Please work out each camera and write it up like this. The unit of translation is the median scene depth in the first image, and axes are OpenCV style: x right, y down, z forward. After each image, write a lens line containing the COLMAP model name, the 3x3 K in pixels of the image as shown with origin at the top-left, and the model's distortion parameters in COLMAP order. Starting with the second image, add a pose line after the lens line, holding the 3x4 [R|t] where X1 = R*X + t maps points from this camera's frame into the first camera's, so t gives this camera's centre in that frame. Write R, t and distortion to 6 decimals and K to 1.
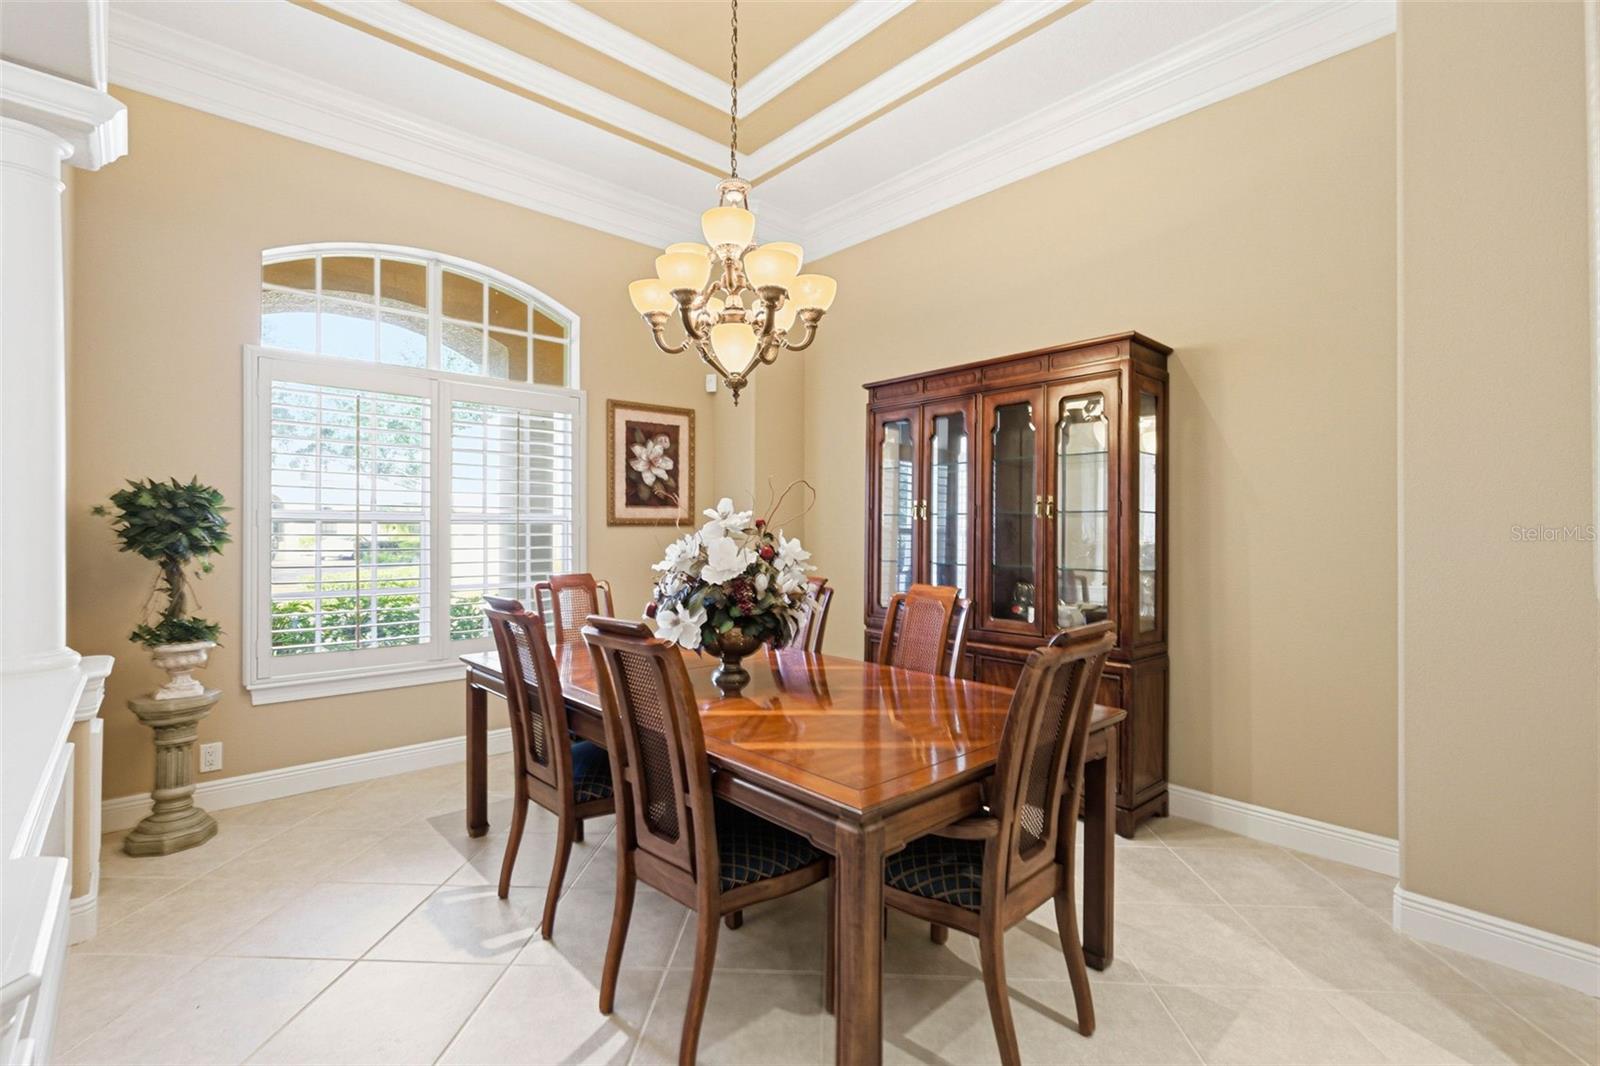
lens RADIAL K [[720.0, 0, 805.5], [0, 720.0, 532.7], [0, 0, 1]] dist [-0.000062, 0.000101]
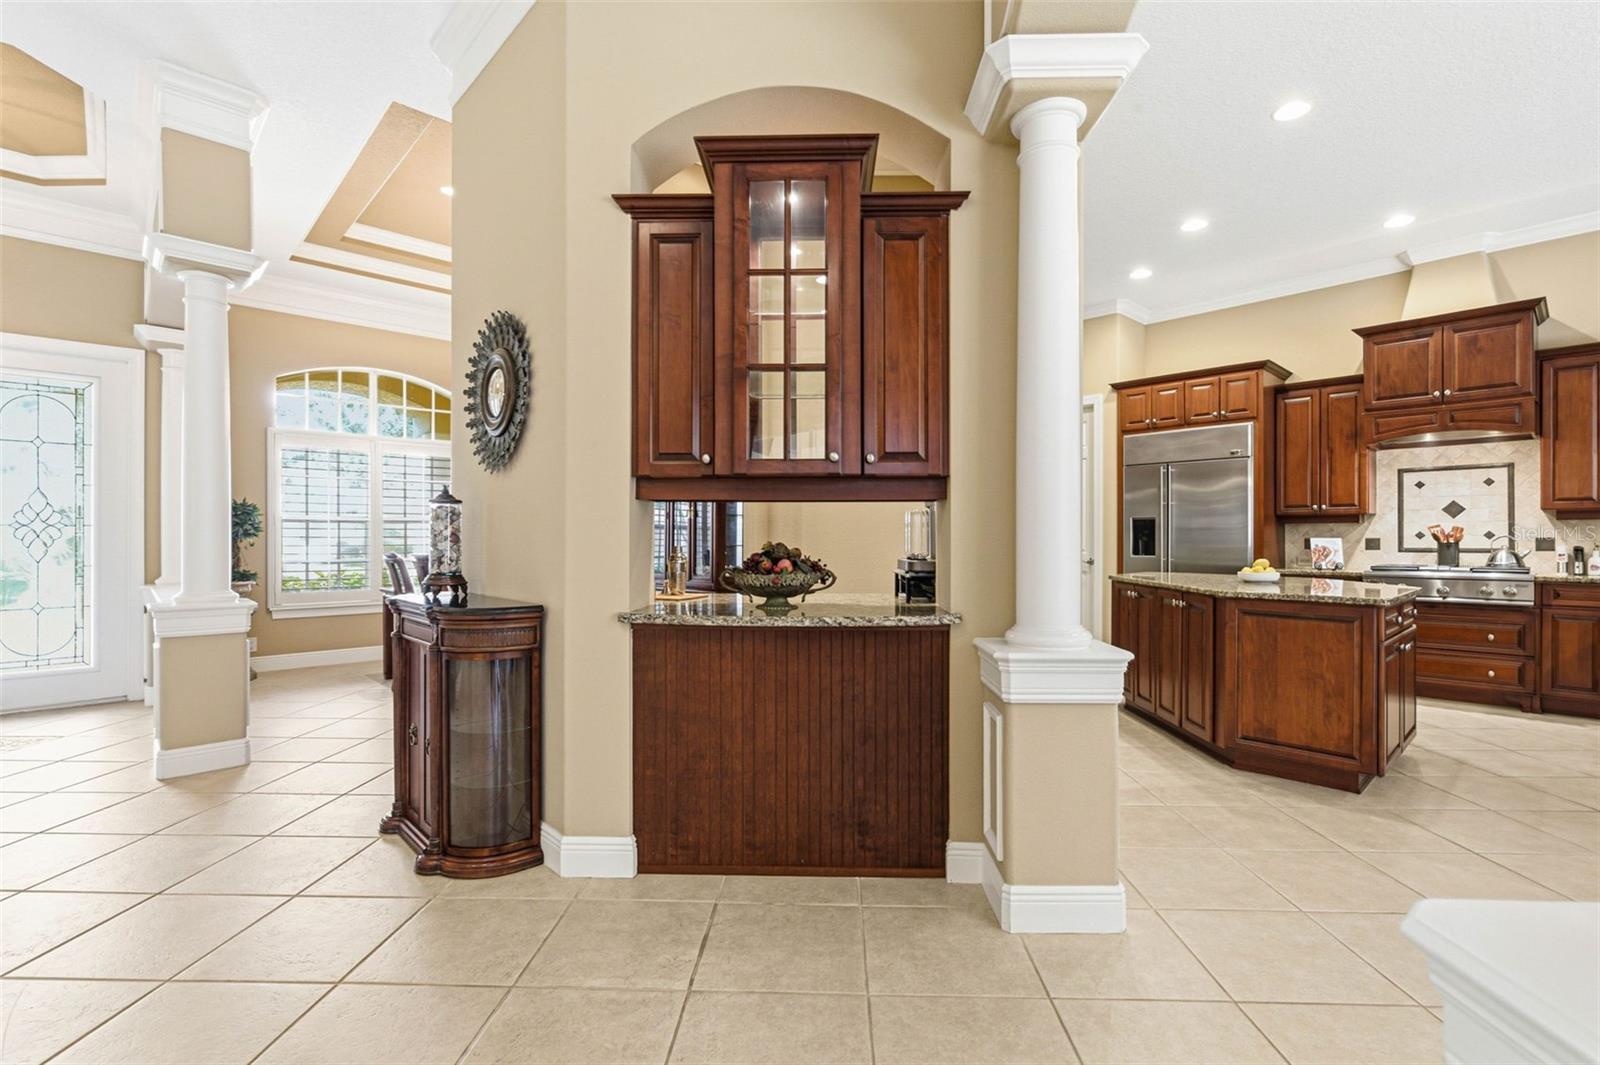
lens RADIAL K [[731.6, 0, 805.5], [0, 731.6, 538.7], [0, 0, 1]] dist [-0.000802, -0.000165]
pose [[0.999917, -0.004256, 0.012138, 0.557875], [0.004263, 0.999991, -0.000577, 0.033268], [-0.012135, 0.000629, 0.999926, -0.858337]]
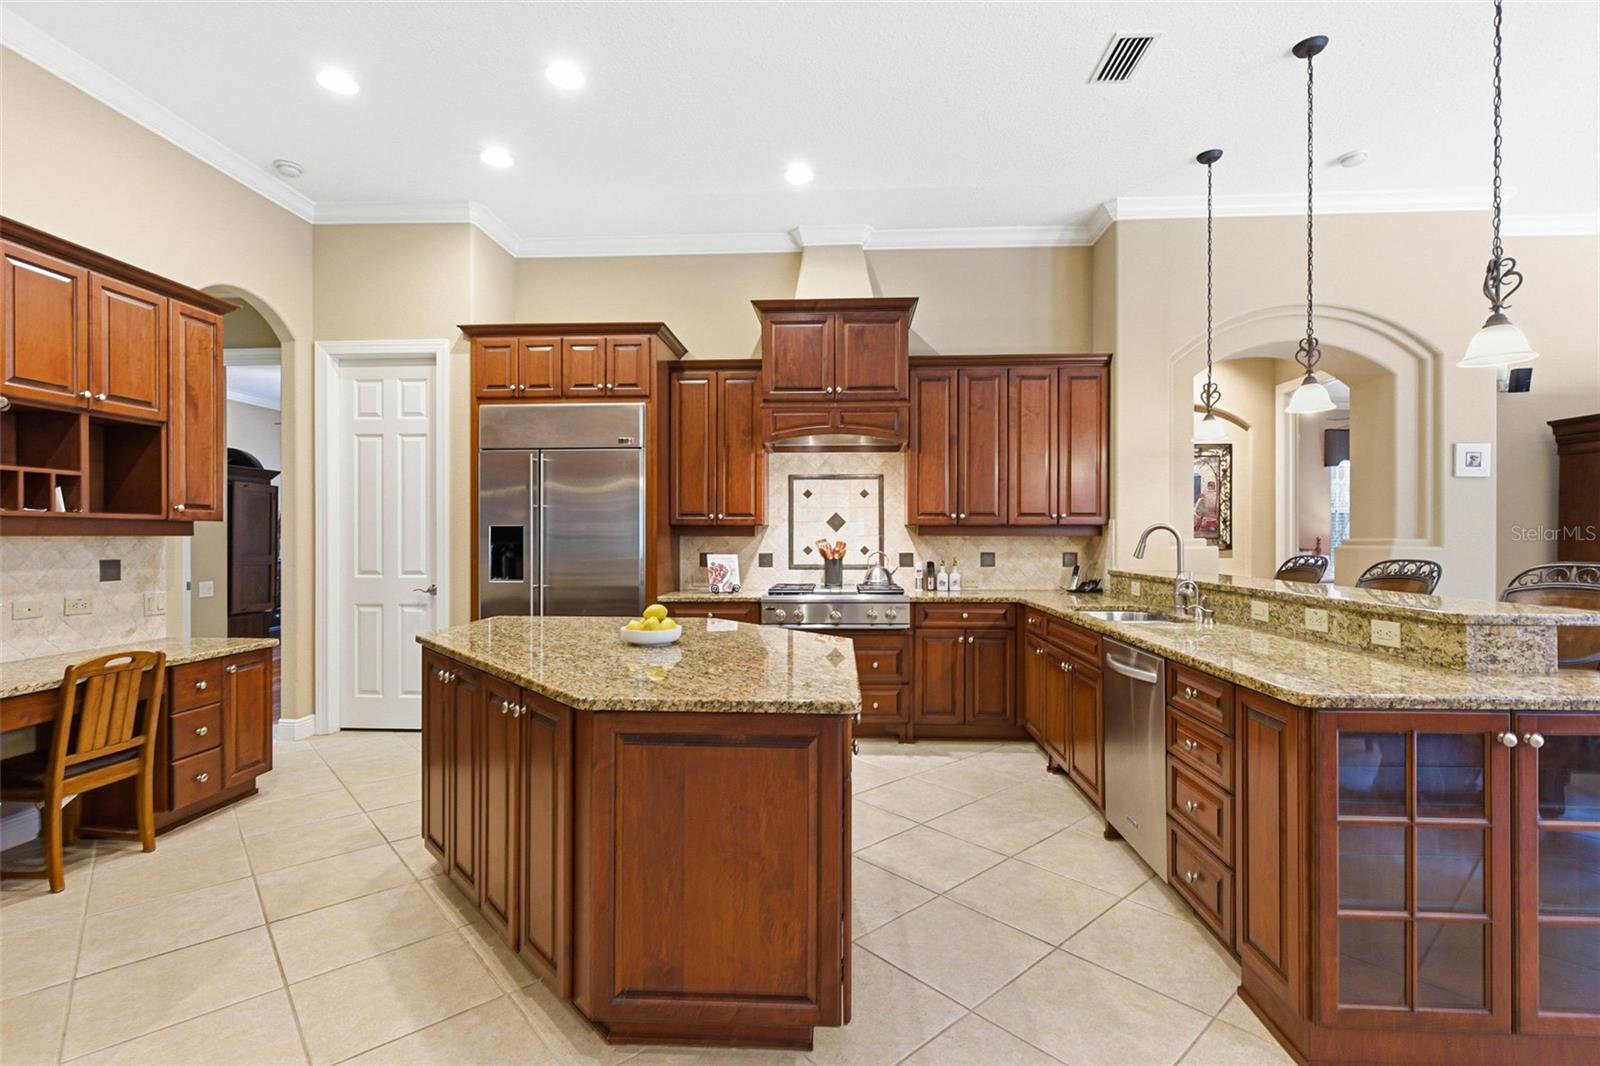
lens RADIAL K [[731.6, 0, 805.5], [0, 731.6, 539.2], [0, 0, 1]] dist [-0.000802, -0.000165]
pose [[0.714929, -0.006070, 0.699171, 0.913557], [0.003669, 0.999981, 0.004930, 0.002108], [-0.699188, -0.000959, 0.714937, -0.299983]]
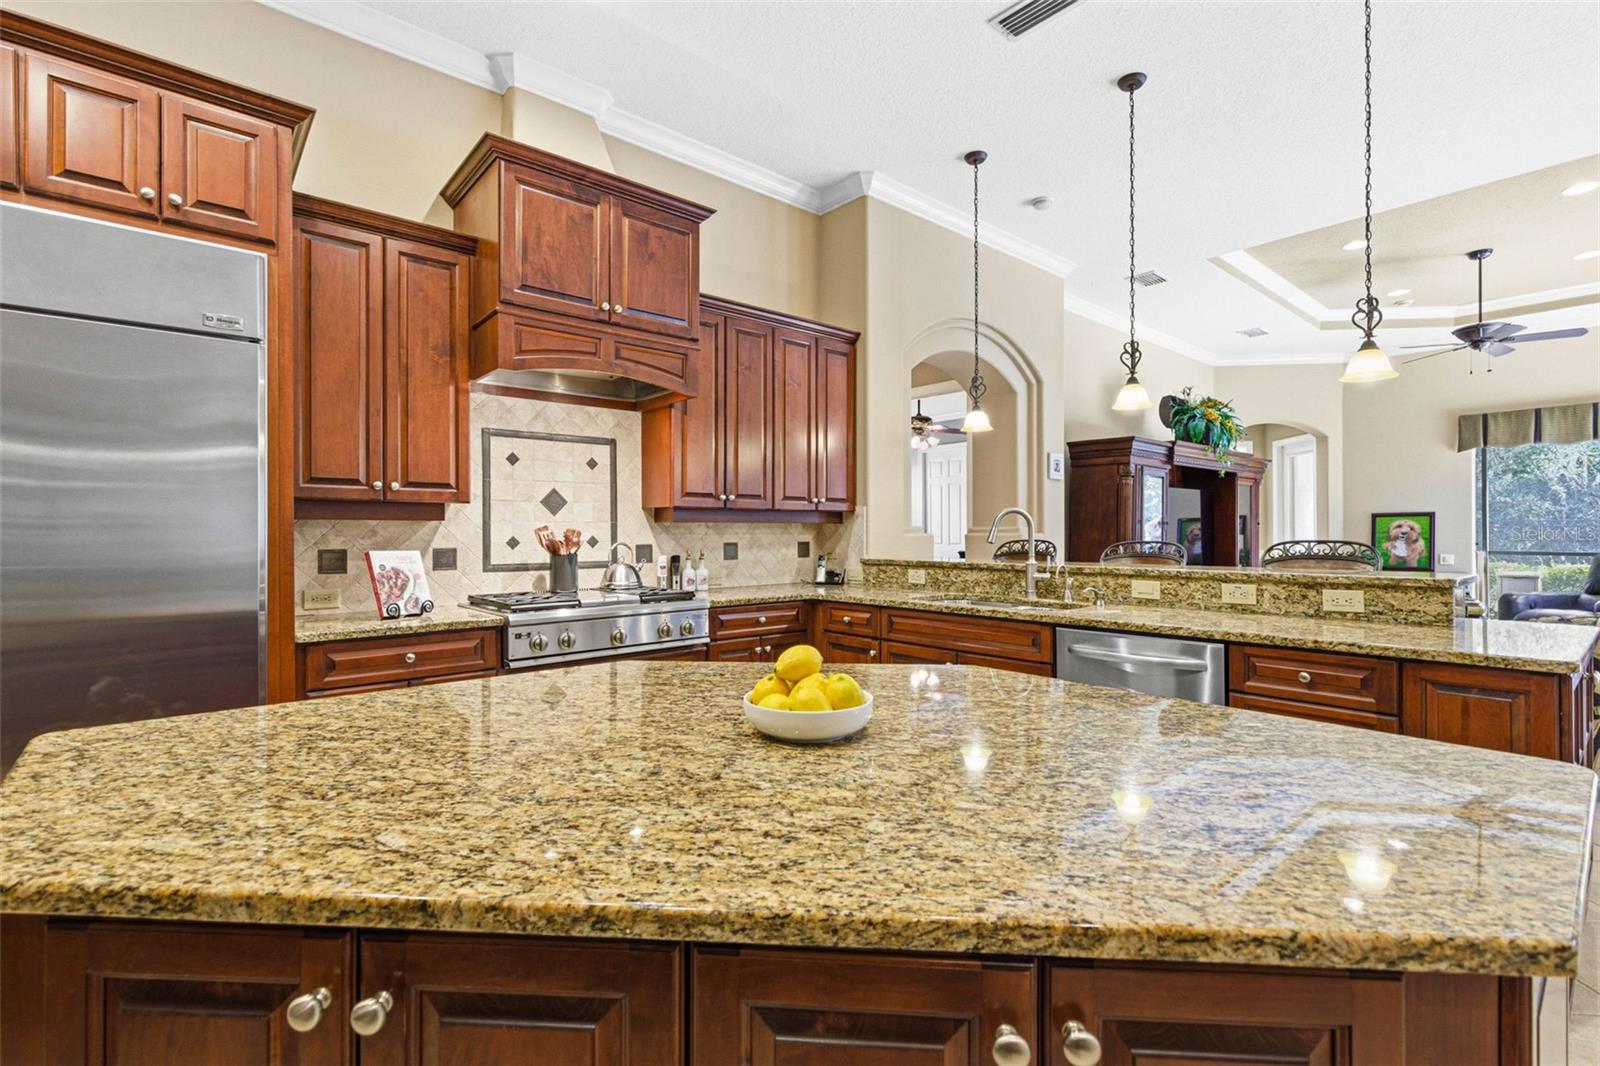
lens RADIAL K [[720.0, 0, 805.5], [0, 720.0, 532.7], [0, 0, 1]] dist [-0.000062, 0.000101]
pose [[0.030765, -0.004169, 0.999518, 0.983461], [0.004578, 0.999981, 0.004030, 0.015572], [-0.999516, 0.004452, 0.030783, 0.308121]]
